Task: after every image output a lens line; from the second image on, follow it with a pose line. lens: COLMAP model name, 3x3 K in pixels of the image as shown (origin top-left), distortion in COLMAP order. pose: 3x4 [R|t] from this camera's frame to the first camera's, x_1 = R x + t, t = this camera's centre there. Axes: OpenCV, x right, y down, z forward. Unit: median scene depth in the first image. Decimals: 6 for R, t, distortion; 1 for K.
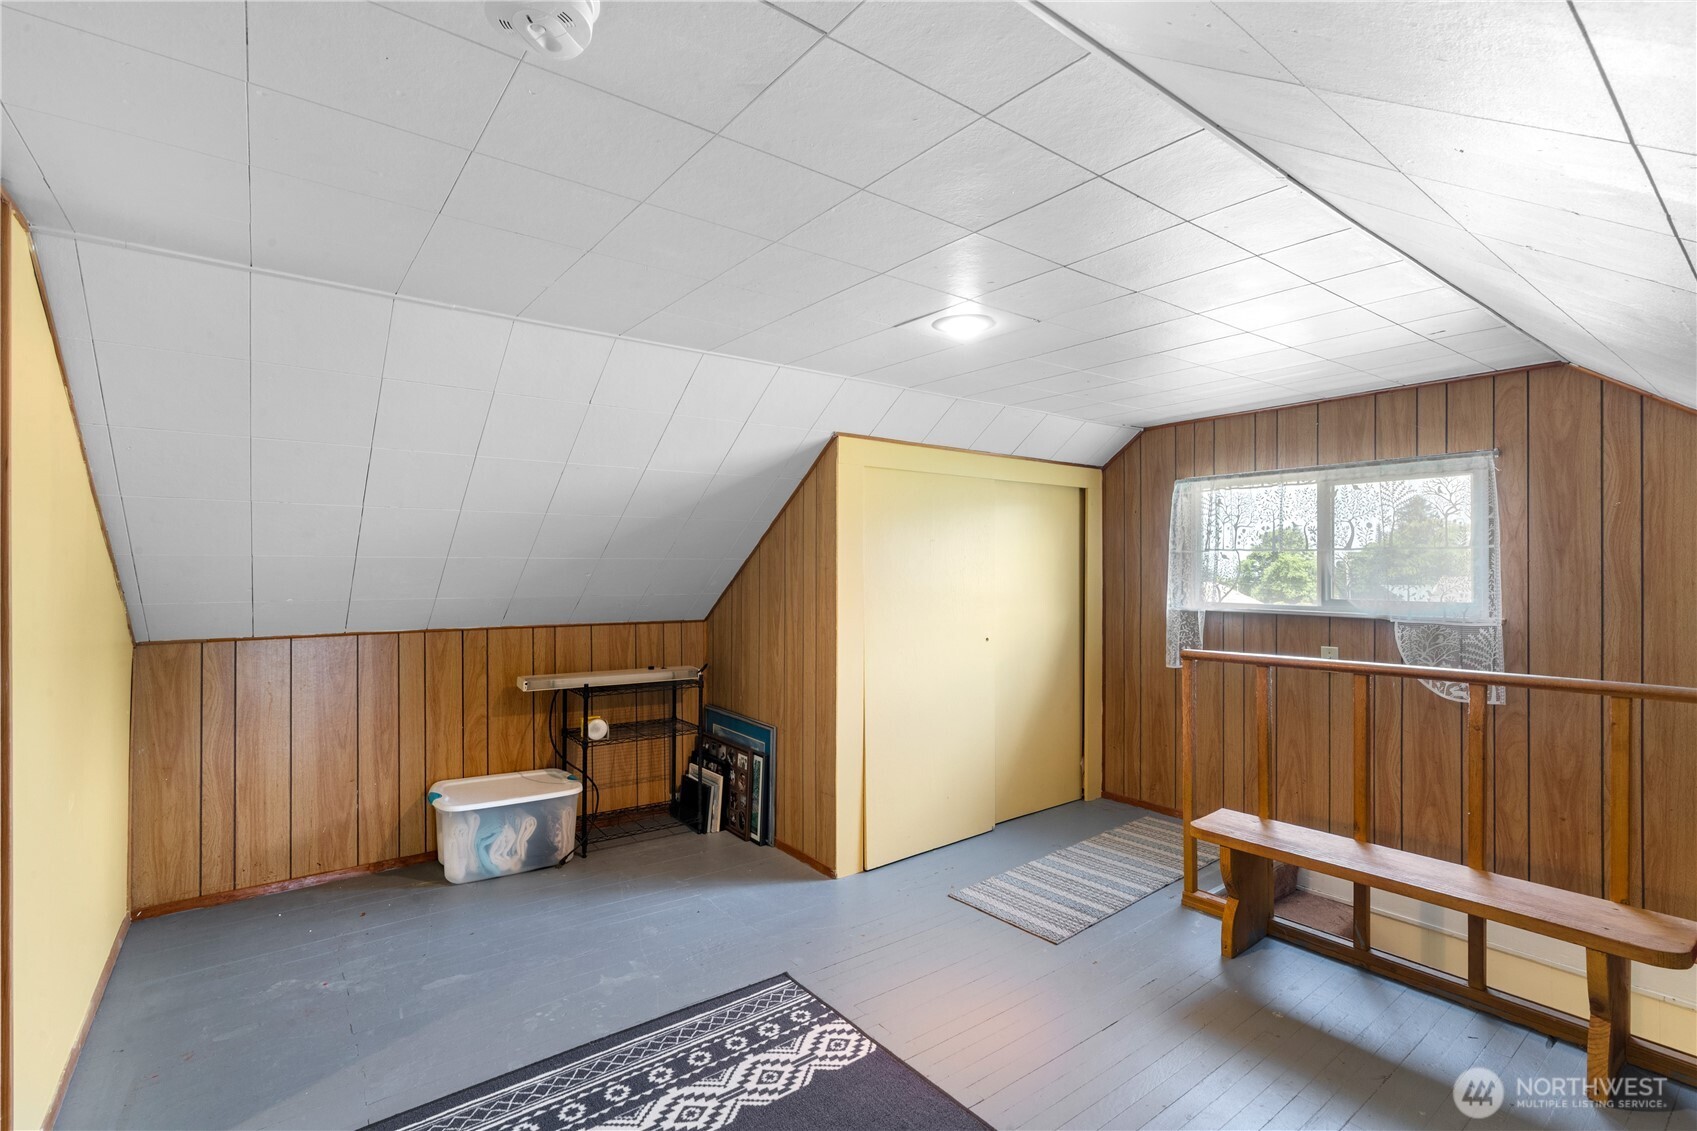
lens RADIAL K [[765.2, 0, 852.6], [0, 765.2, 569.0], [0, 0, 1]] dist [-0.014085, 0.003966]
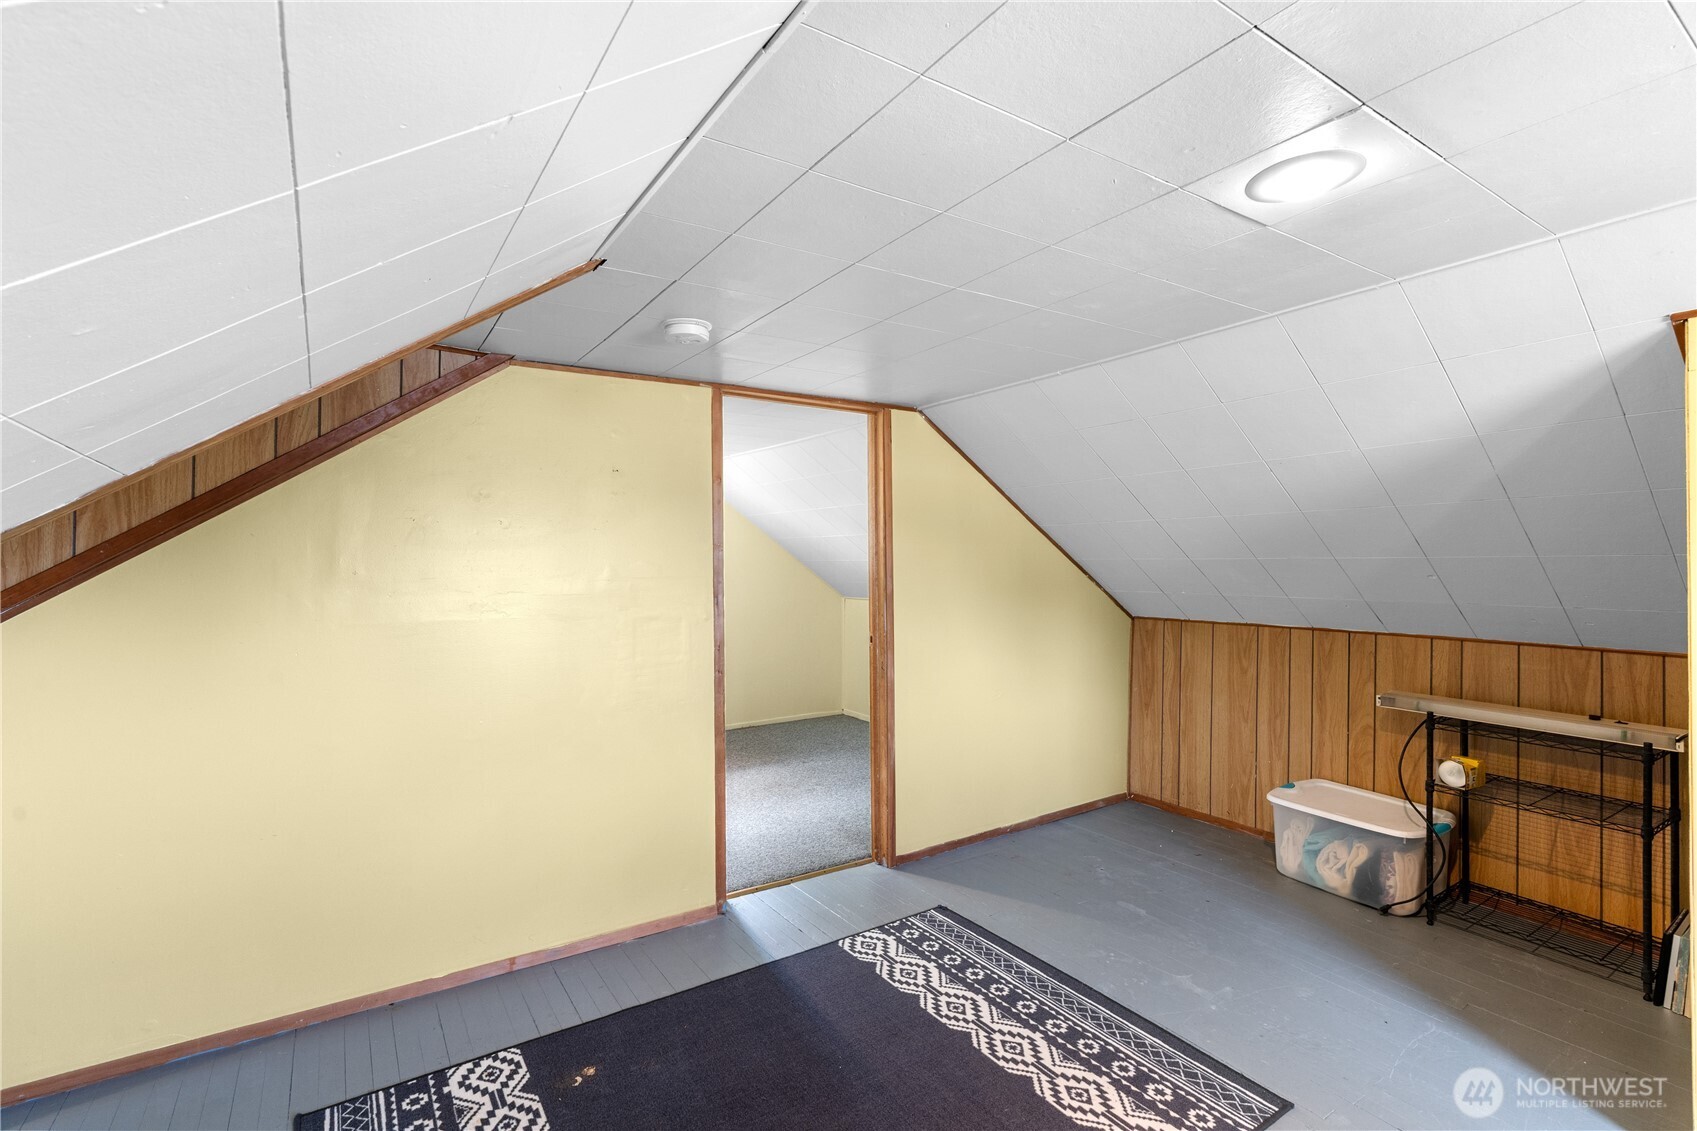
lens RADIAL K [[765.2, 0, 847.5], [0, 765.2, 563.2], [0, 0, 1]] dist [-0.014085, 0.003966]
pose [[-0.061550, 0.002067, -0.998102, 0.536032], [0.000470, 0.999998, 0.002042, -0.010839], [0.998104, -0.000343, -0.061551, 0.463068]]
